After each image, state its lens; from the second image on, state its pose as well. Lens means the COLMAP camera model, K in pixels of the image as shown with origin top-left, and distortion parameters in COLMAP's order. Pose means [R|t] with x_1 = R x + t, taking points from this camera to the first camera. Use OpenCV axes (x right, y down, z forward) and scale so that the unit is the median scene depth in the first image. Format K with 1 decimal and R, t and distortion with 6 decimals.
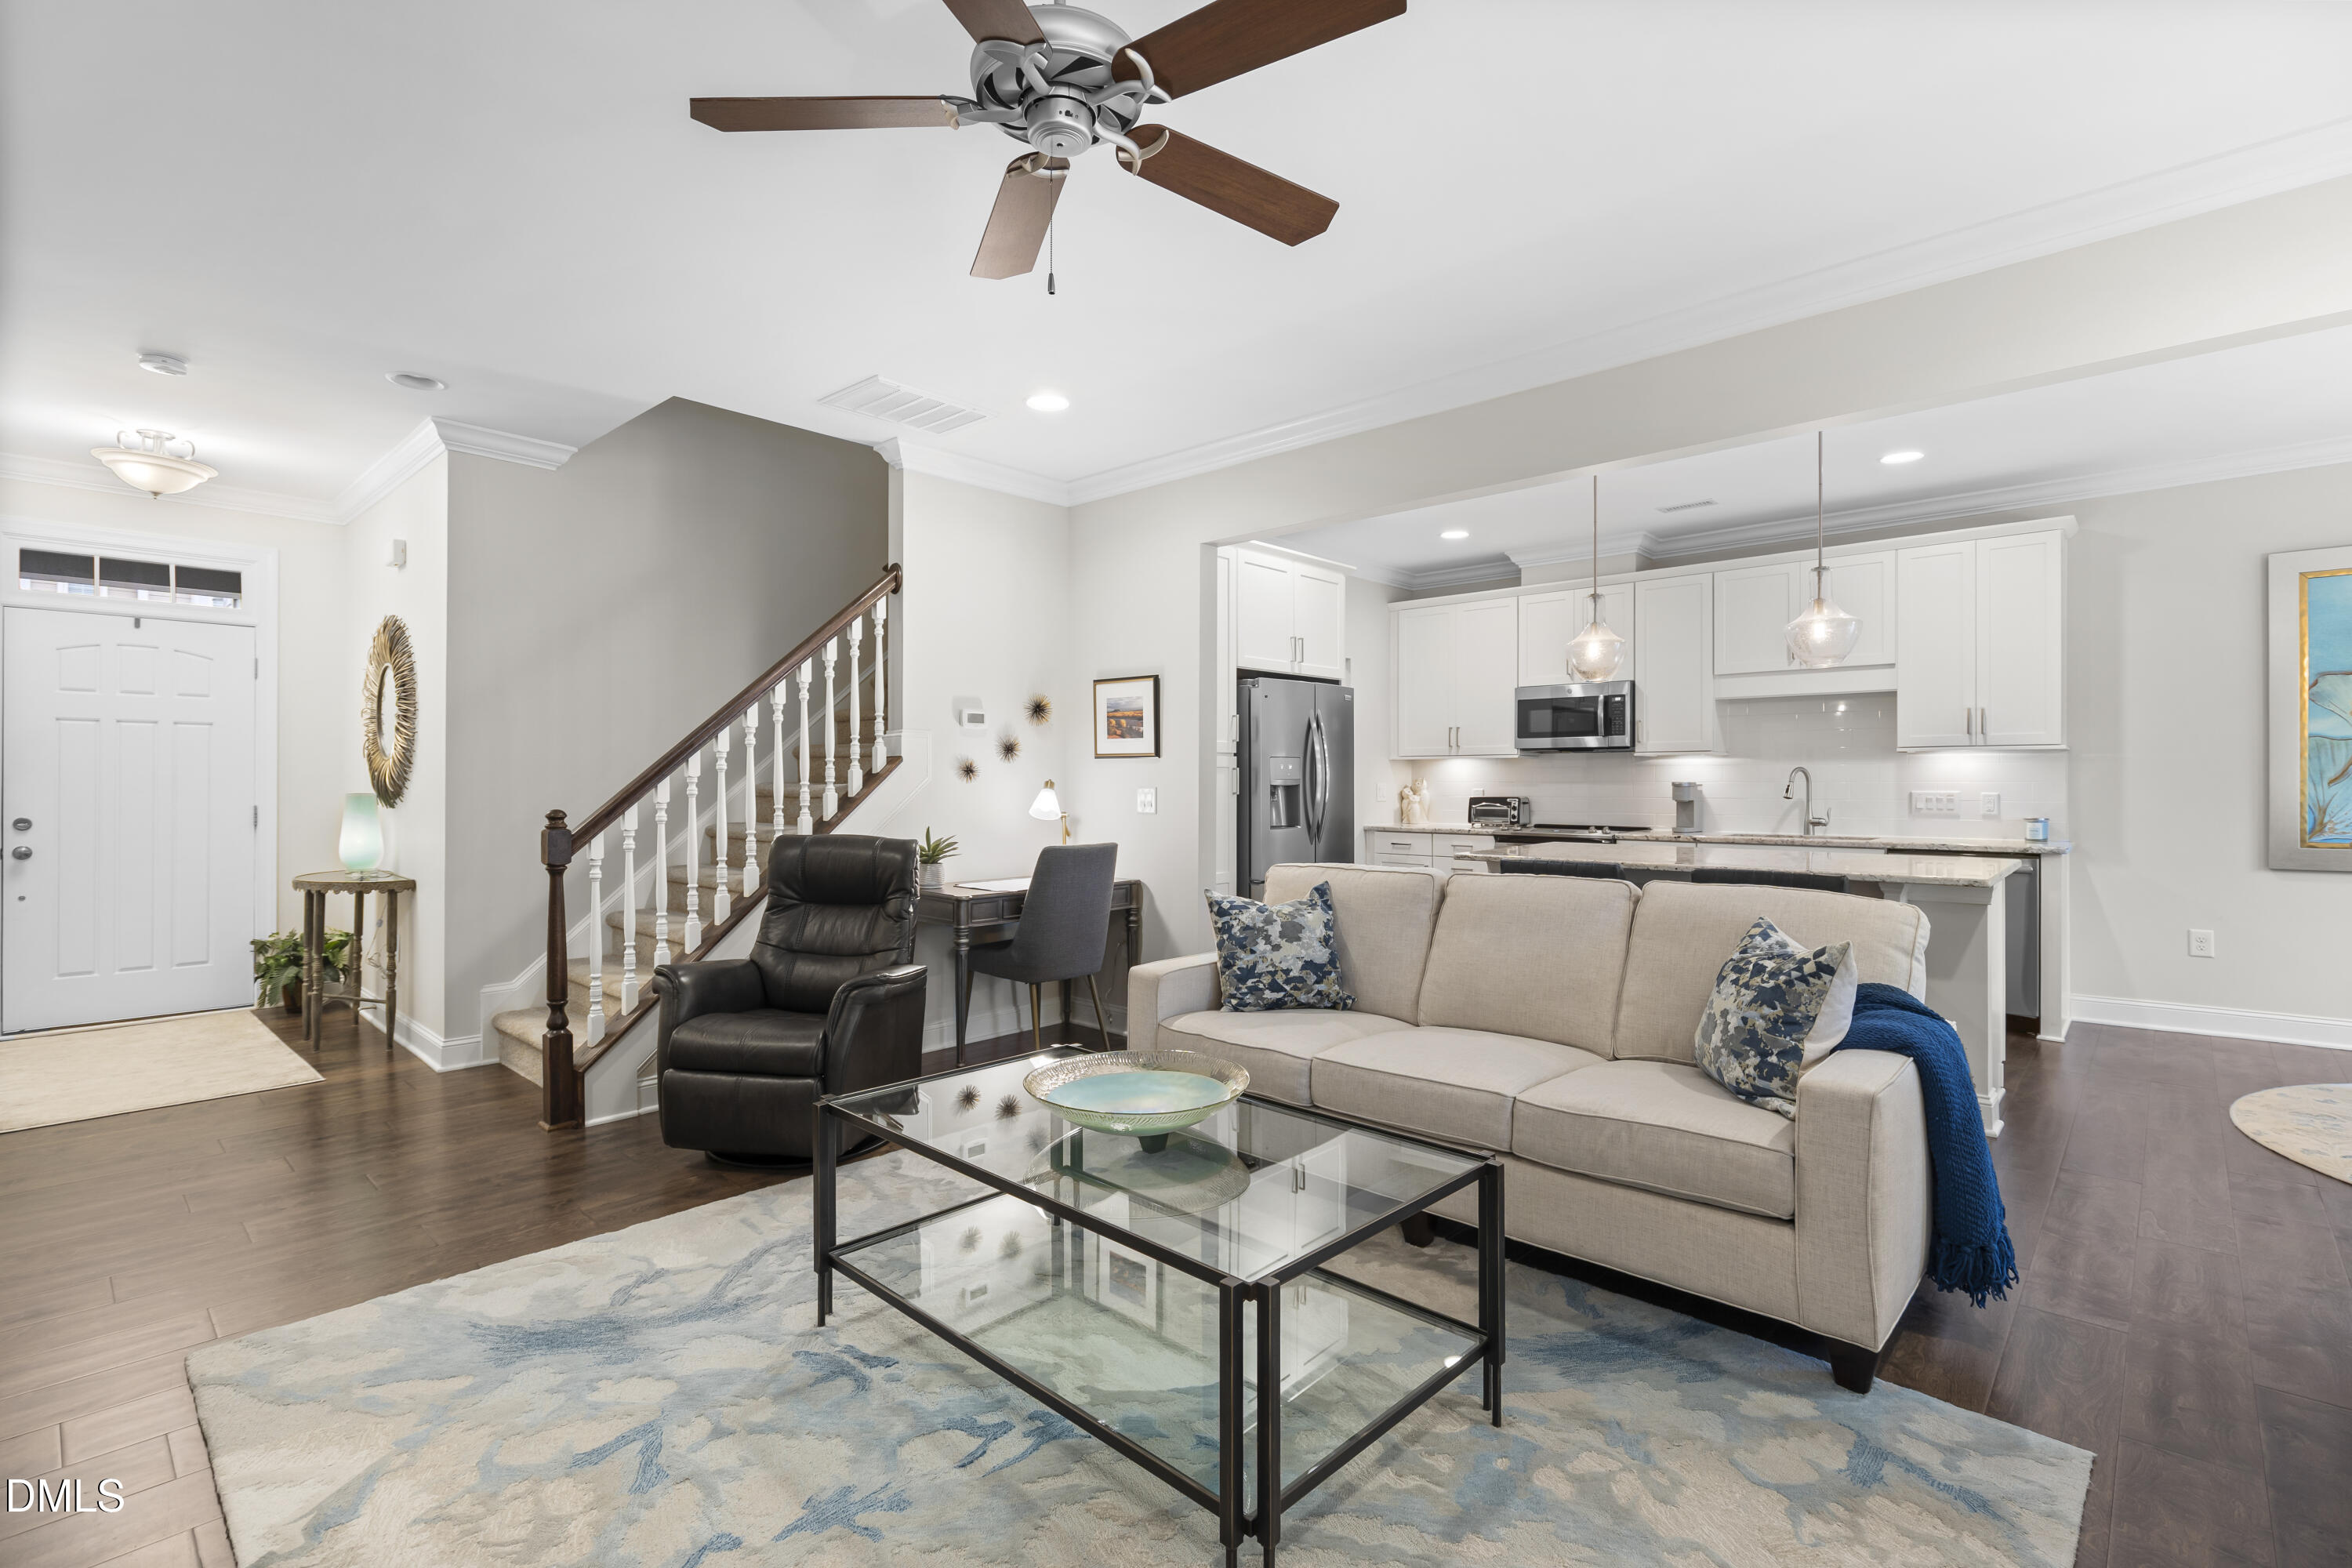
lens RADIAL K [[1075.8, 0, 1172.5], [0, 1075.8, 776.9], [0, 0, 1]] dist [-0.003460, 0.001250]
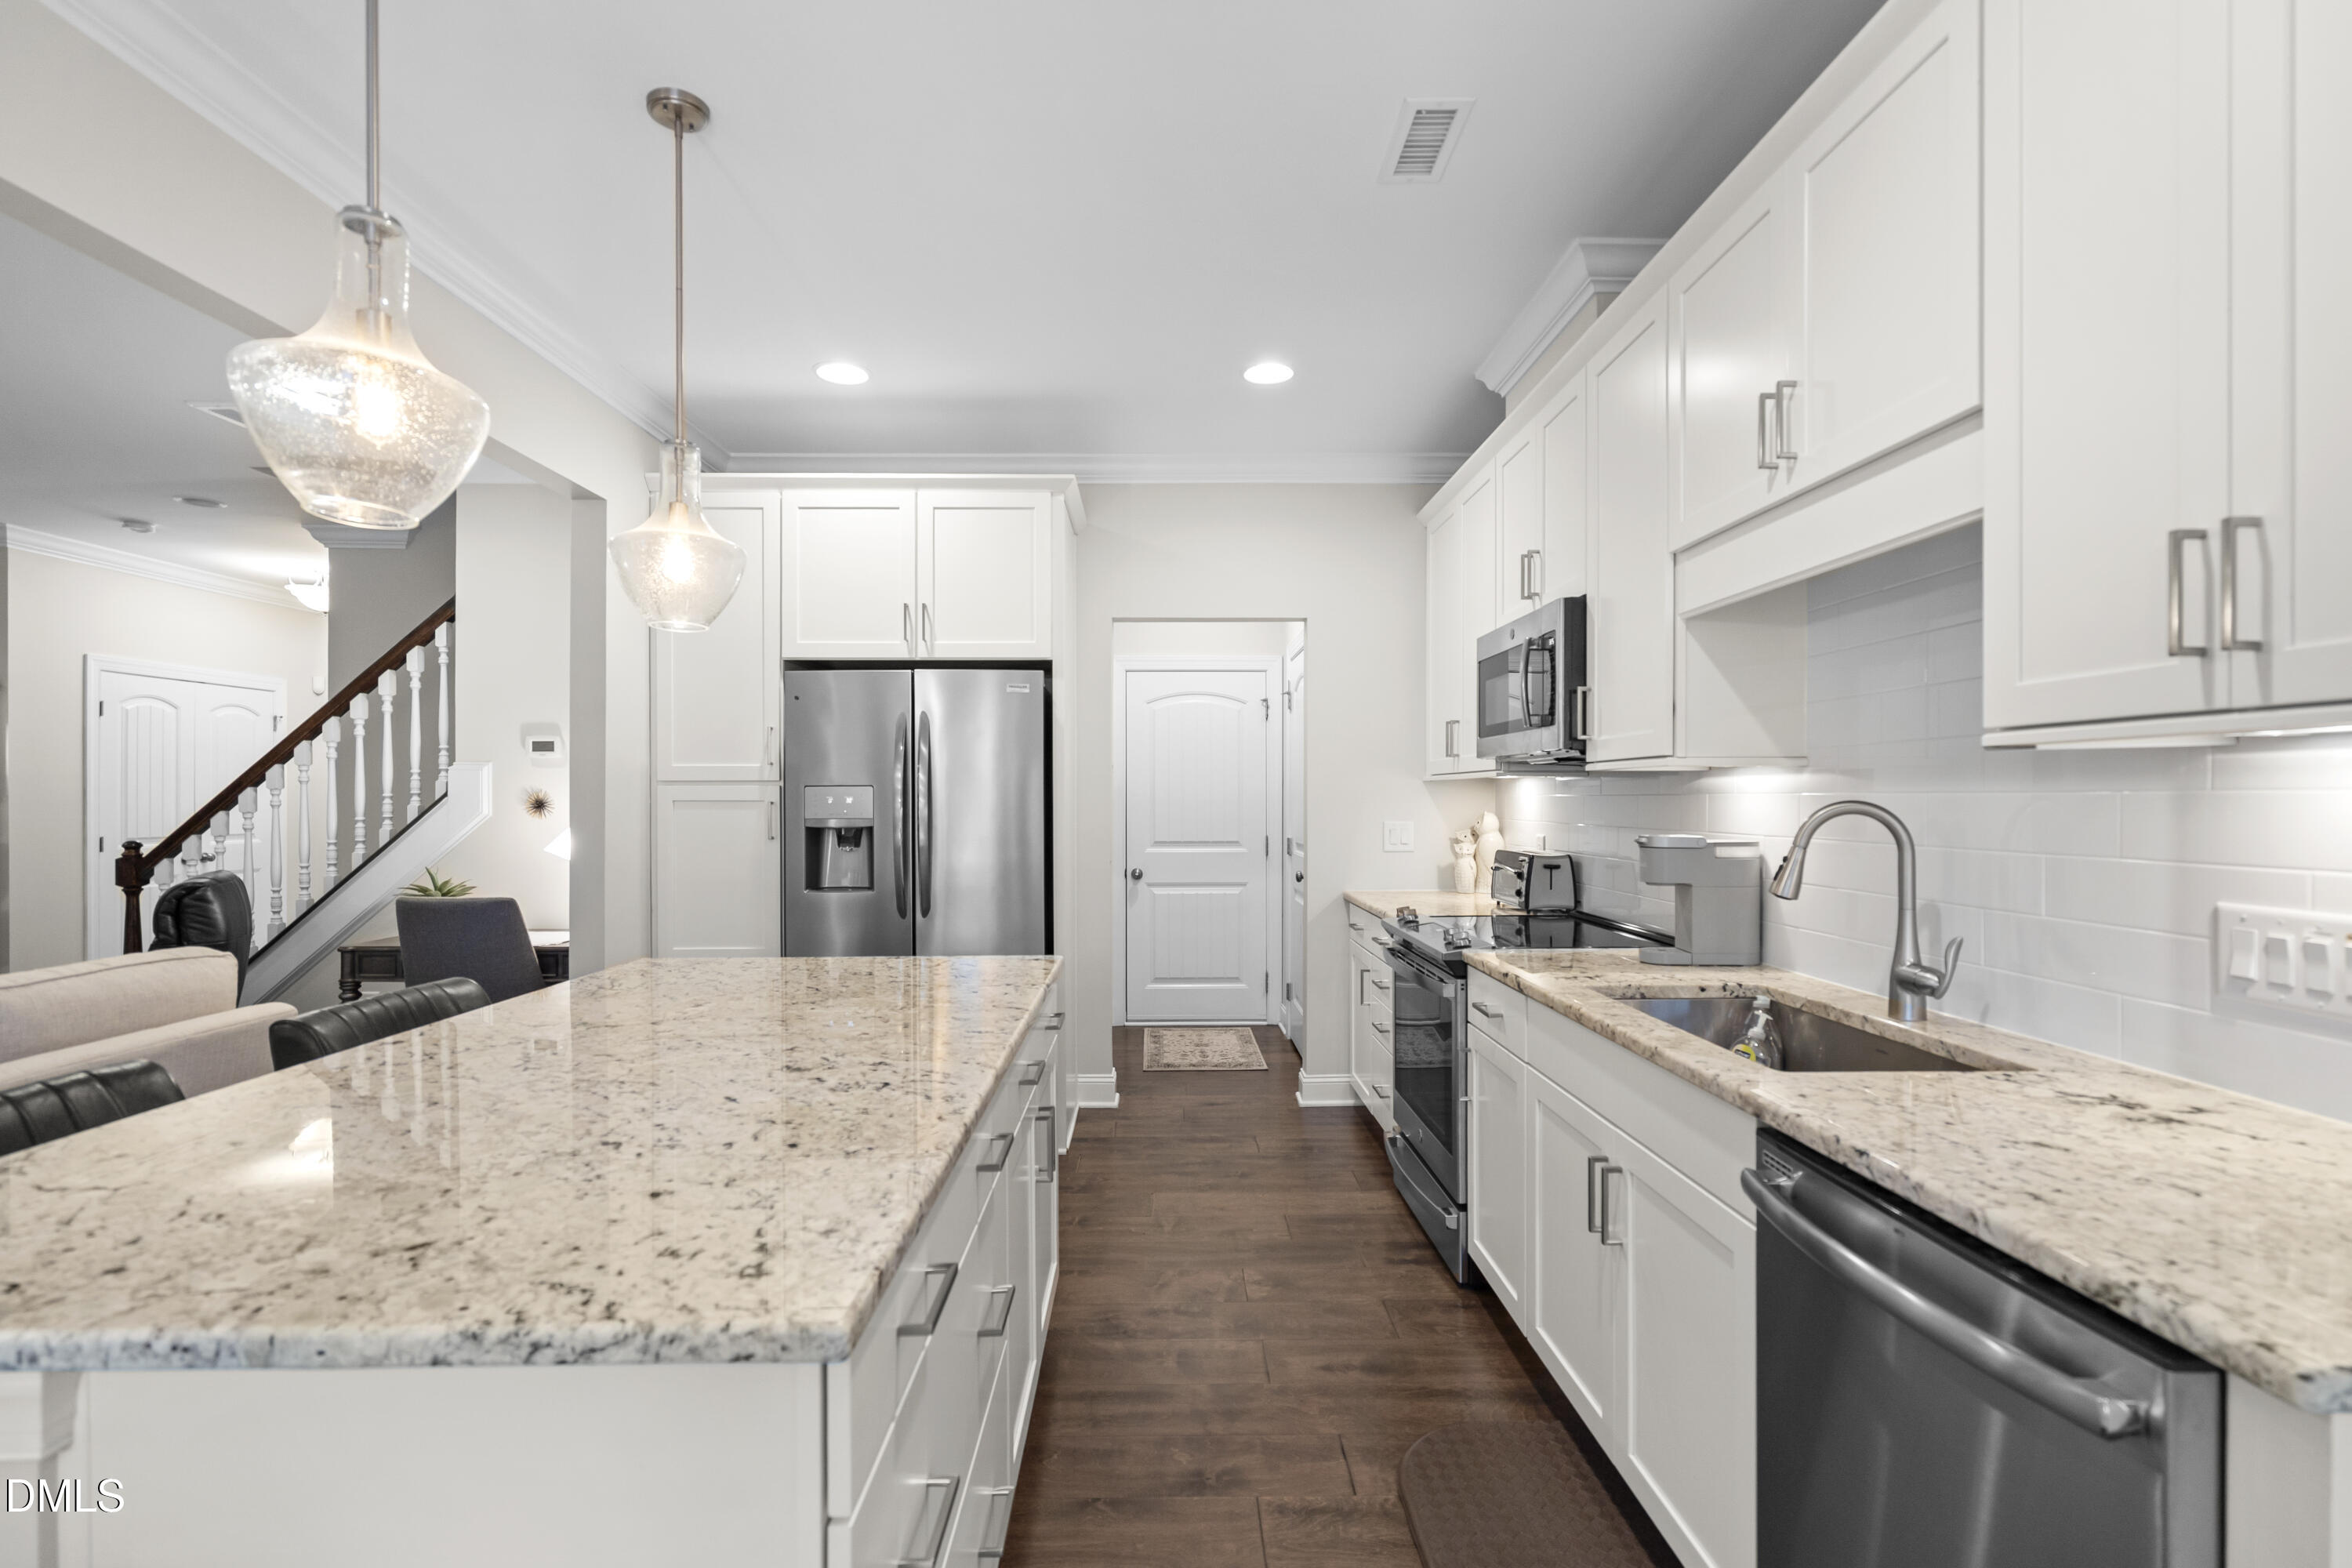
lens RADIAL K [[1075.8, 0, 1172.5], [0, 1075.8, 776.9], [0, 0, 1]] dist [-0.003460, 0.001250]
pose [[0.688862, -0.012170, -0.724791, 0.781936], [0.002332, 0.999891, -0.014573, -0.014076], [0.724889, 0.008349, 0.688815, 0.733629]]
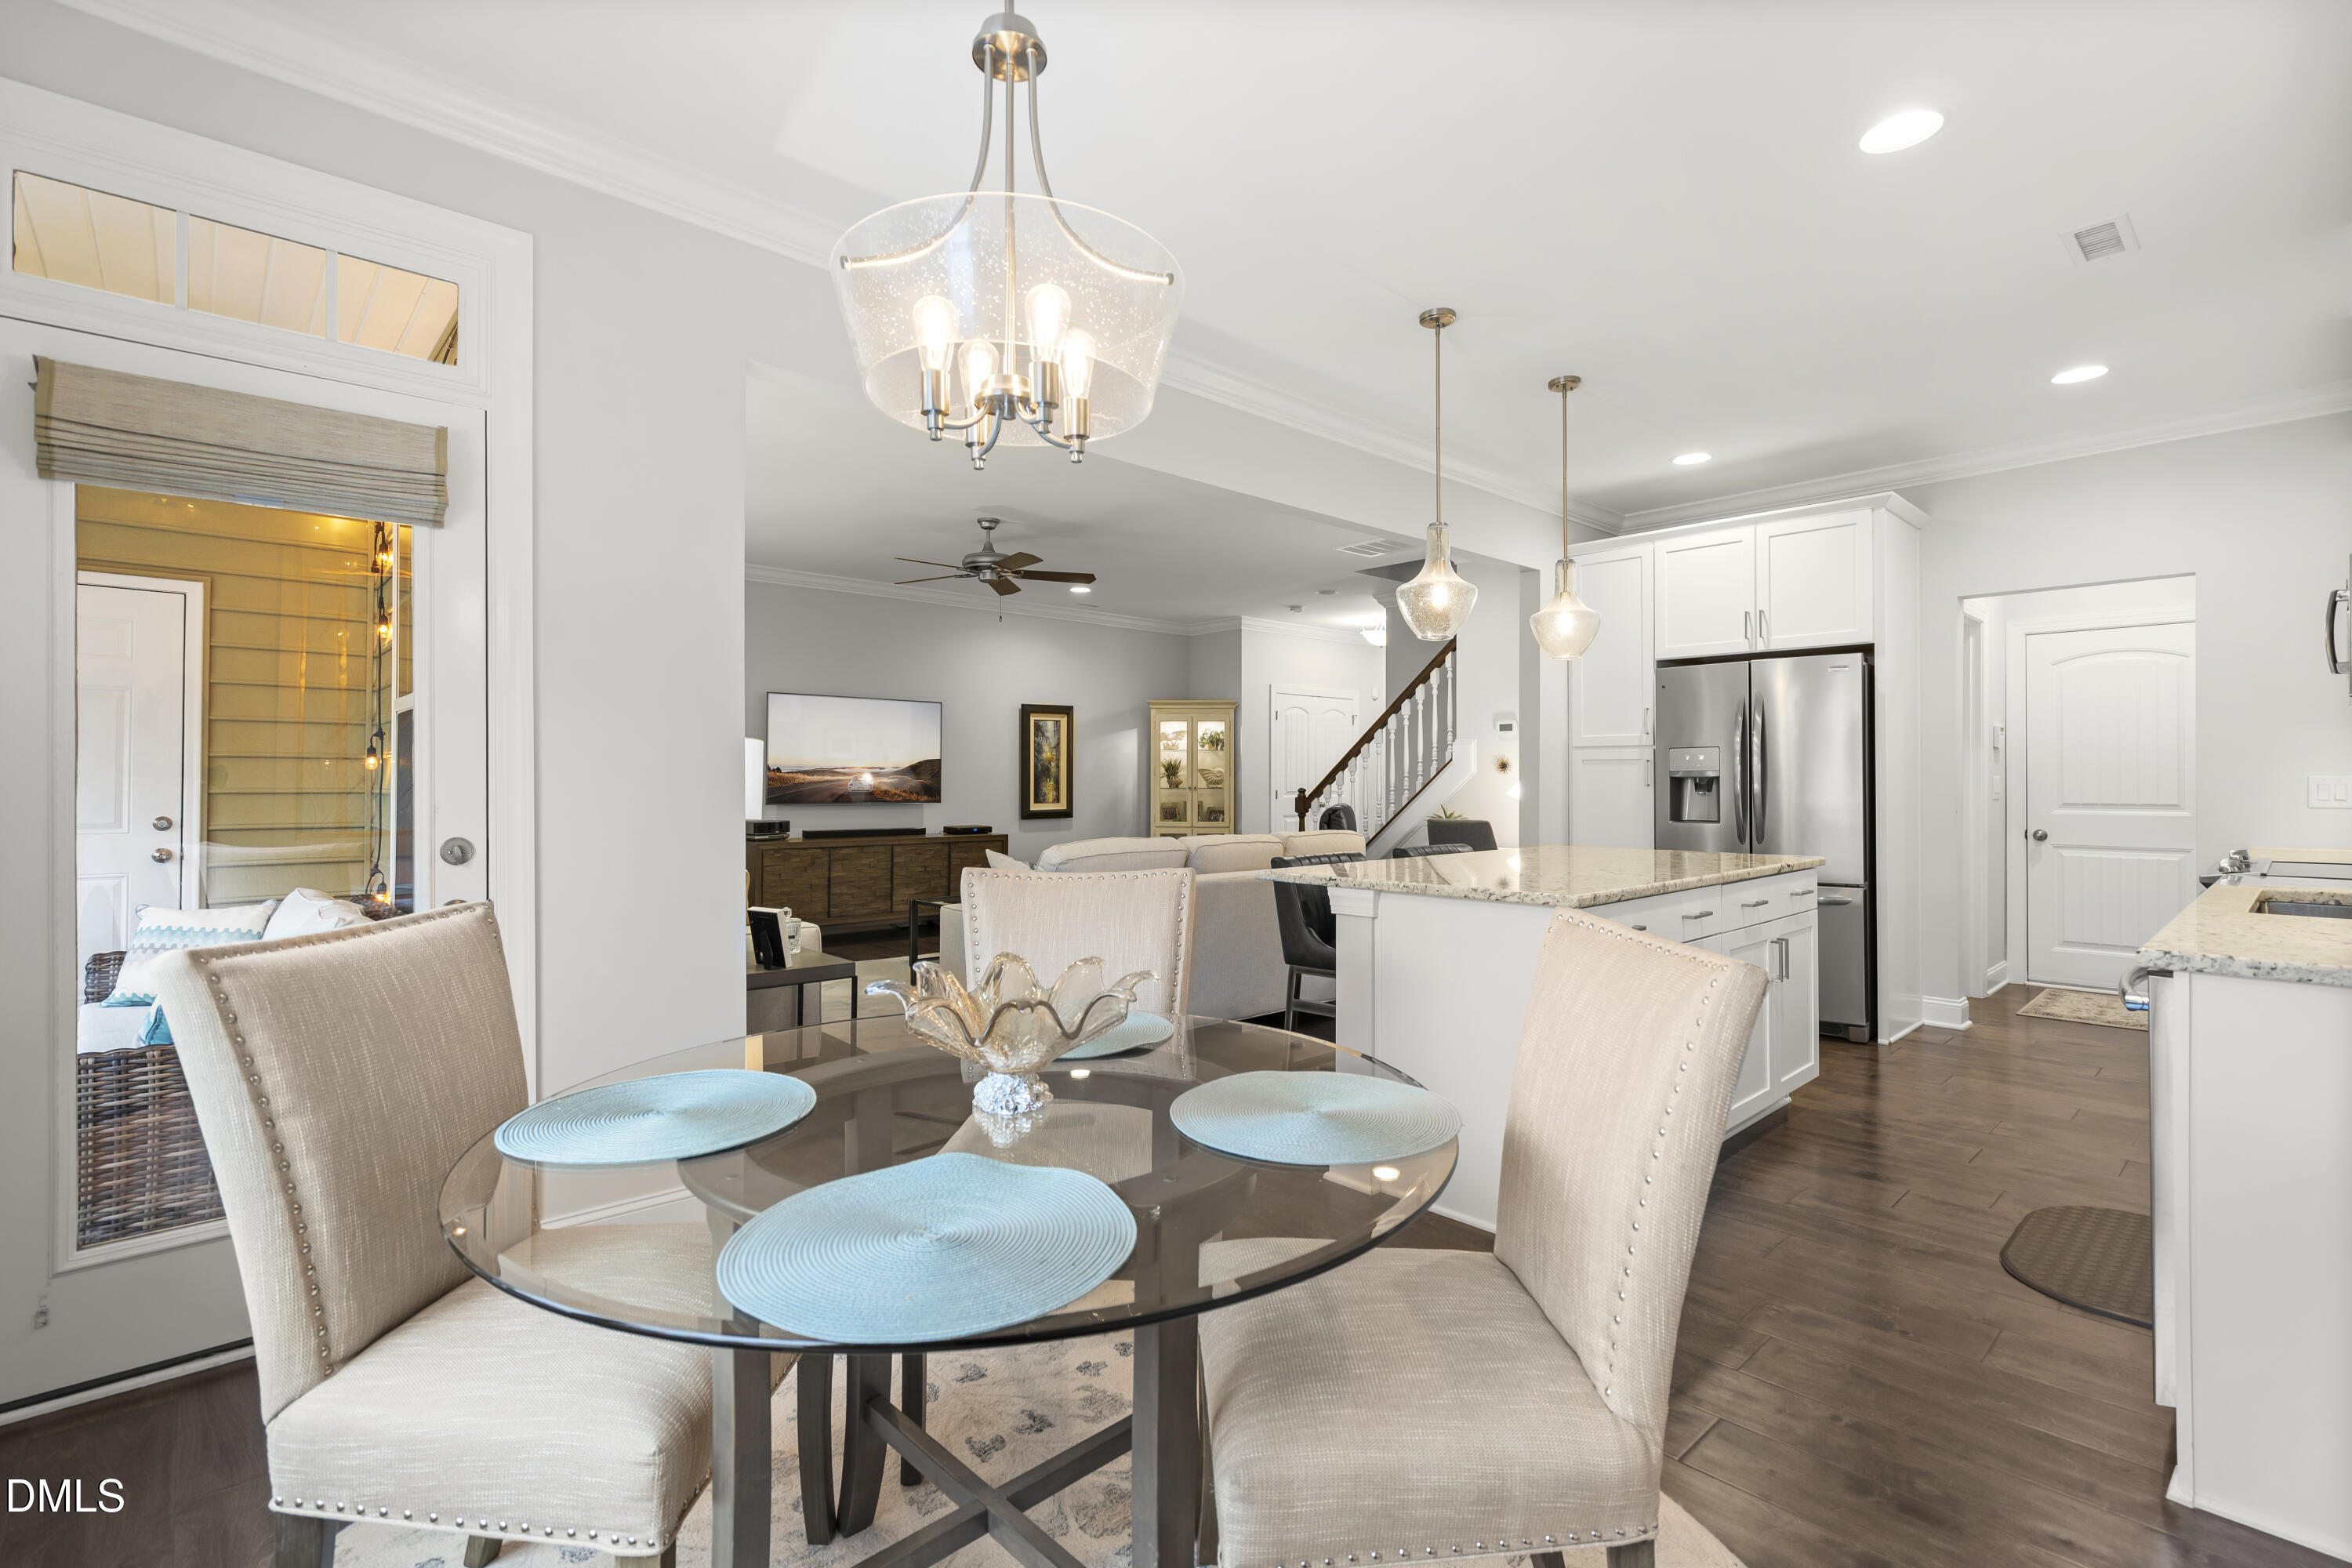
lens RADIAL K [[1072.8, 0, 1180.1], [0, 1072.8, 803.0], [0, 0, 1]] dist [0.009817, 0.000264]
pose [[-0.072028, 0.023843, -0.997118, 1.152259], [0.003025, 0.999715, 0.023687, 0.007483], [0.997398, -0.001310, -0.072079, 0.657689]]
